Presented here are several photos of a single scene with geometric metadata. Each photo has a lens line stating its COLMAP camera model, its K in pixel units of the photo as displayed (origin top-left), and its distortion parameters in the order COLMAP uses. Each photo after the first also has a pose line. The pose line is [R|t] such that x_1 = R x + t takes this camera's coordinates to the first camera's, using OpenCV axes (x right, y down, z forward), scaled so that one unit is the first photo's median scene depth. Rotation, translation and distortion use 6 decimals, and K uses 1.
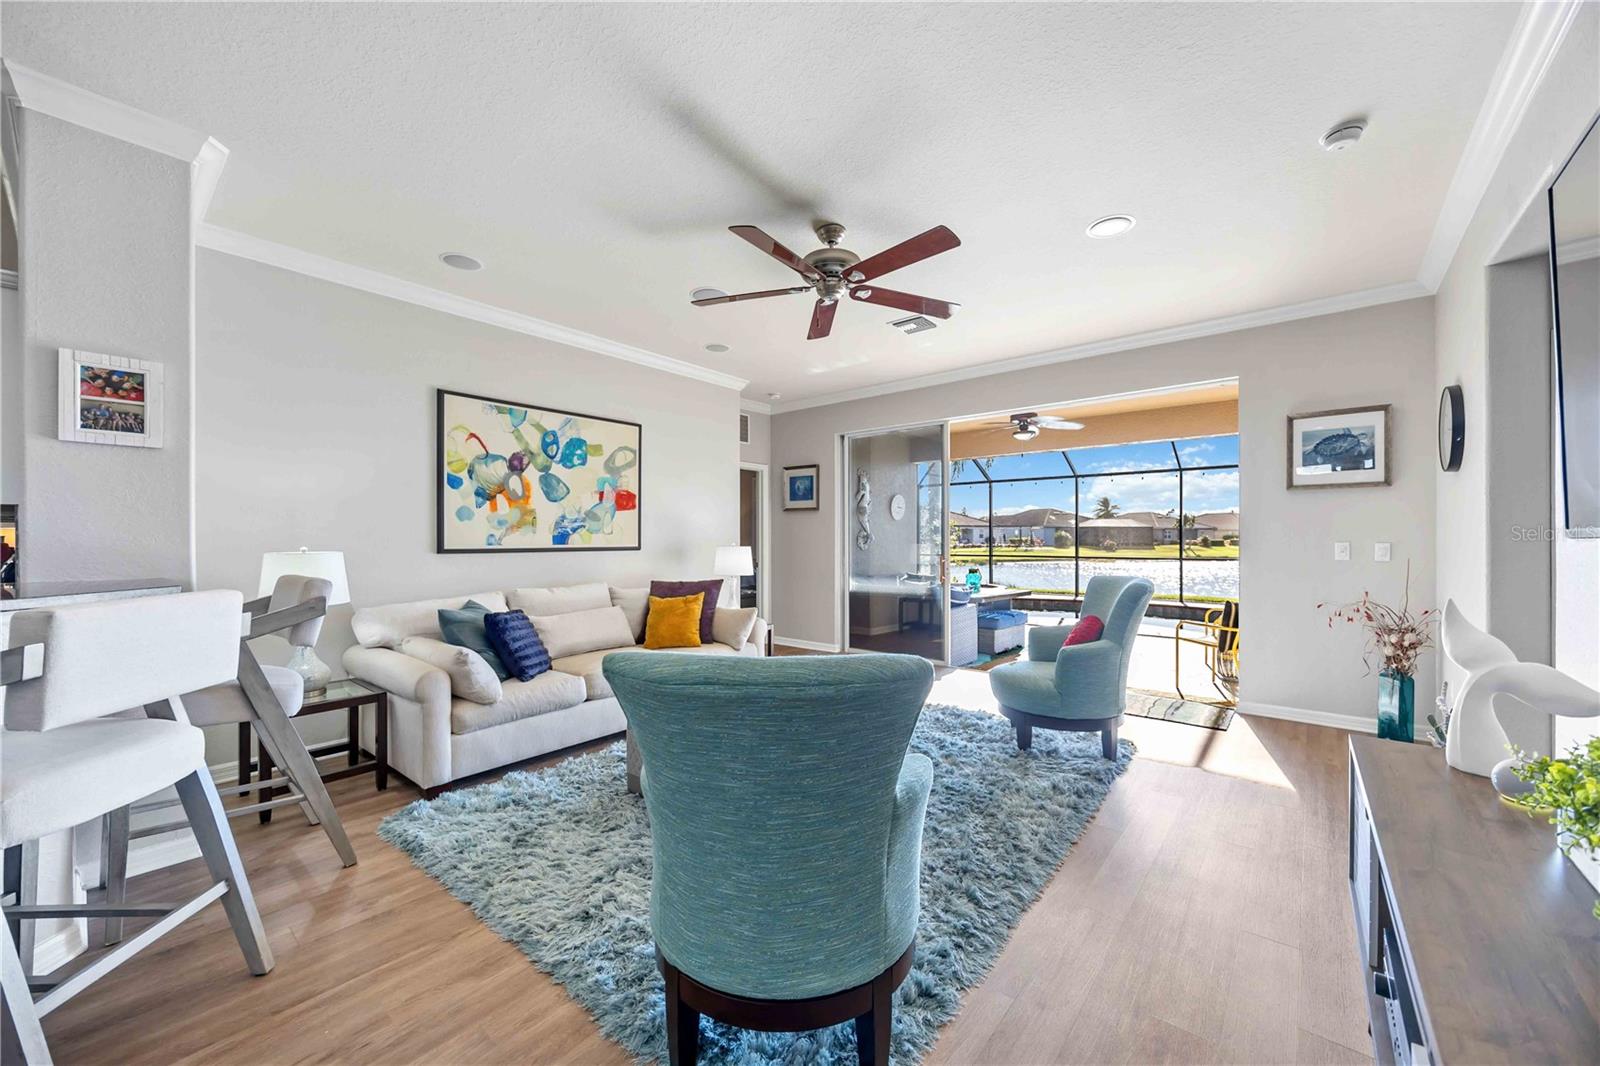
lens RADIAL K [[609.8, 0, 796.2], [0, 609.8, 539.0], [0, 0, 1]] dist [-0.004428, 0.000695]
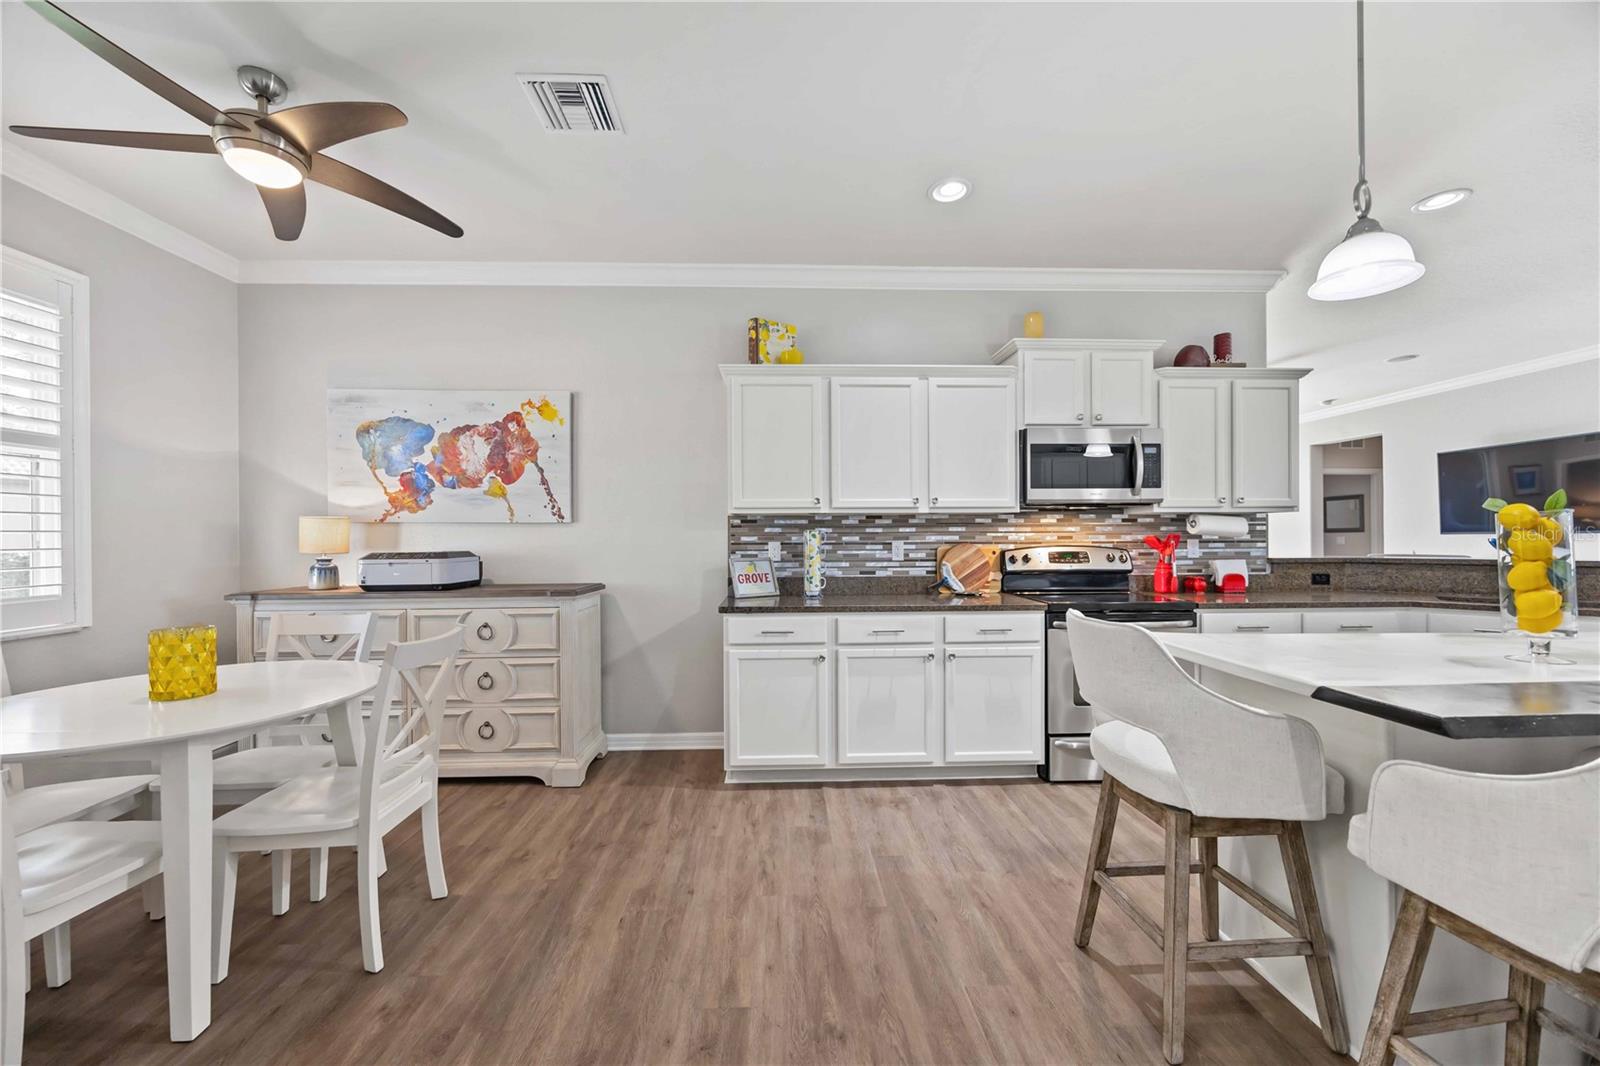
lens RADIAL K [[609.8, 0, 794.9], [0, 609.8, 536.7], [0, 0, 1]] dist [-0.004428, 0.000695]
pose [[0.739542, 0.001297, 0.673109, -1.652401], [0.001284, 0.999994, -0.003338, 0.006471], [-0.673109, 0.003333, 0.739536, 0.286094]]
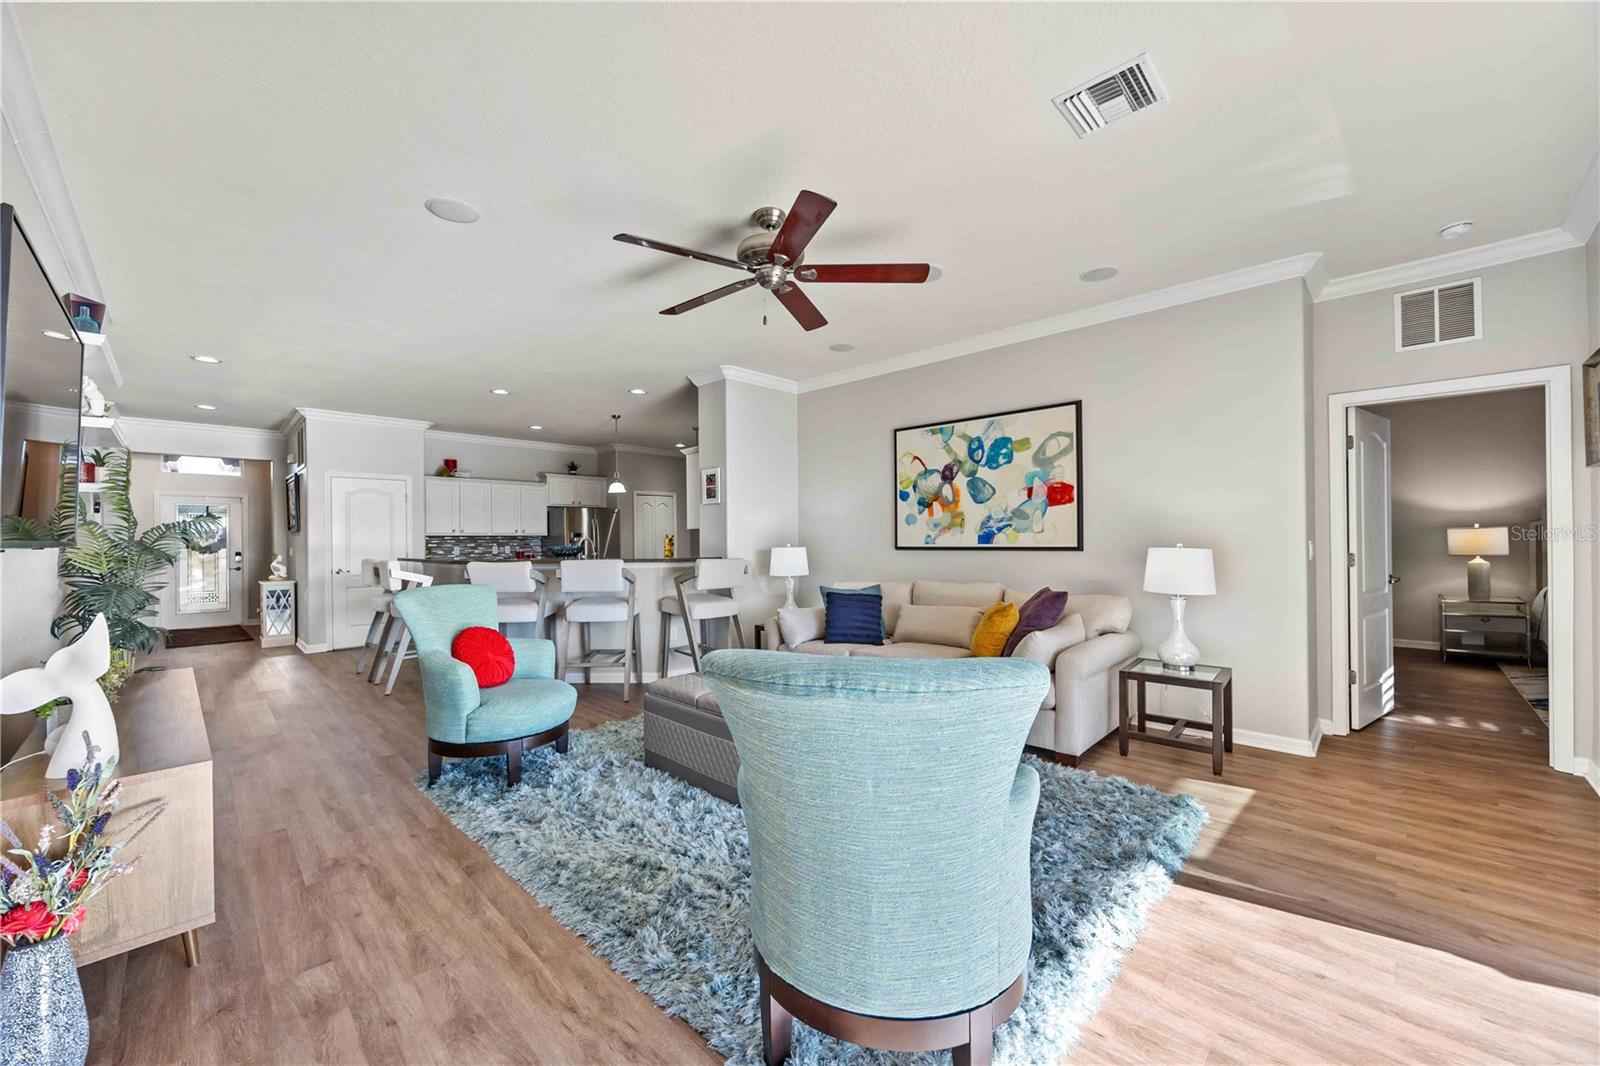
lens RADIAL K [[609.8, 0, 805.6], [0, 609.8, 541.9], [0, 0, 1]] dist [-0.004428, 0.000695]
pose [[-0.070493, 0.006094, -0.997494, 0.702453], [0.009775, 0.999938, 0.005418, -0.002885], [0.997464, -0.009369, -0.070549, 0.793433]]
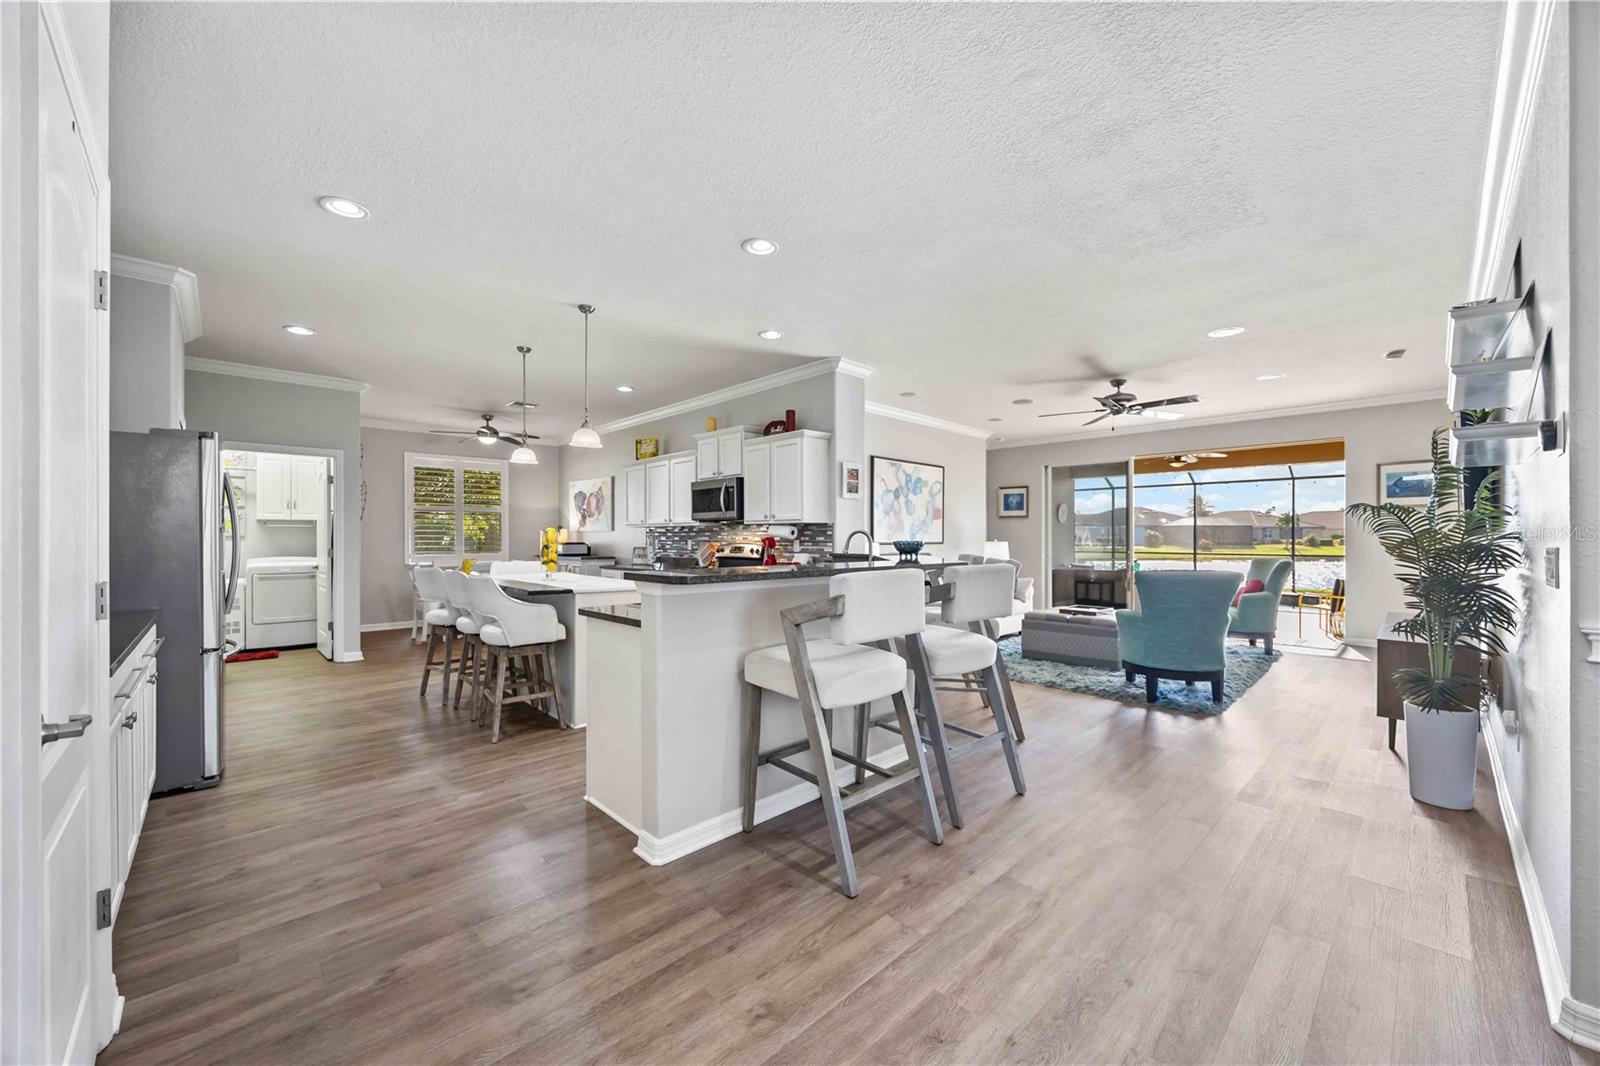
lens RADIAL K [[609.8, 0, 797.1], [0, 609.8, 533.9], [0, 0, 1]] dist [-0.004428, 0.000695]
pose [[0.994090, 0.002084, -0.108540, -0.542235], [-0.002712, 0.999980, -0.005635, 0.002196], [0.108526, 0.005896, 0.994076, -0.761234]]
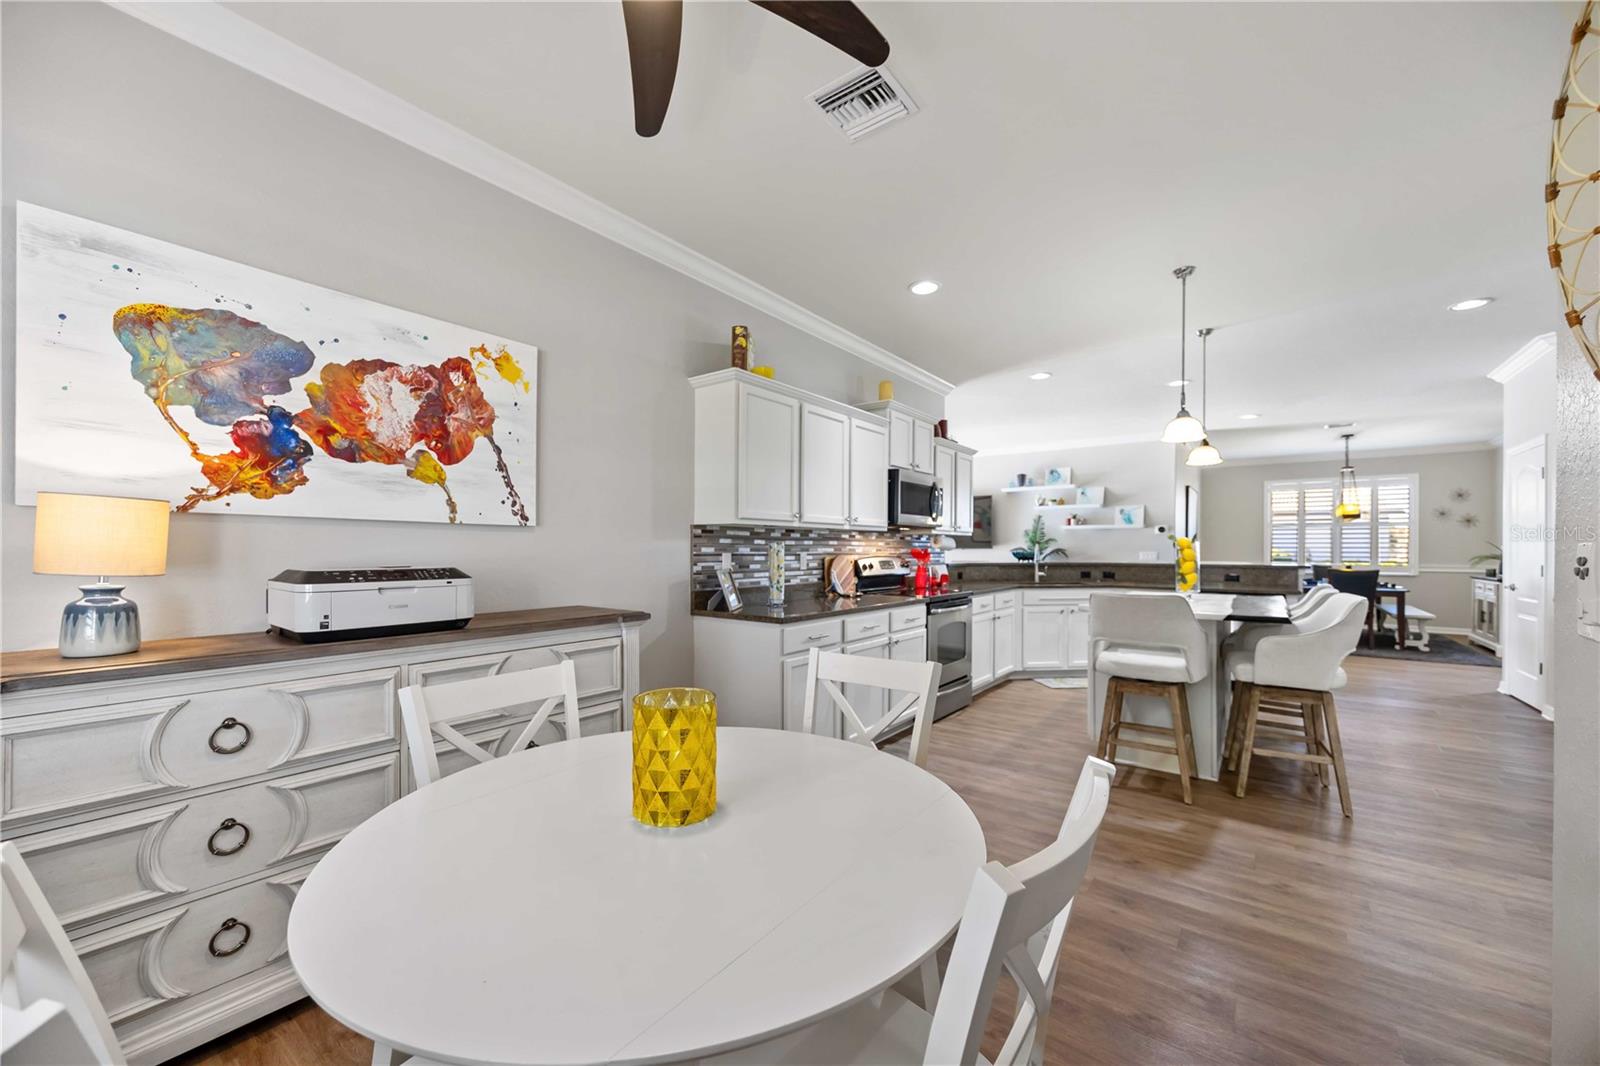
lens RADIAL K [[609.8, 0, 800.2], [0, 609.8, 551.8], [0, 0, 1]] dist [-0.004428, 0.000695]
pose [[-0.047607, -0.000450, 0.998866, -1.932516], [-0.003287, 0.999995, 0.000294, 0.008708], [-0.998861, -0.003269, -0.047609, 0.850037]]
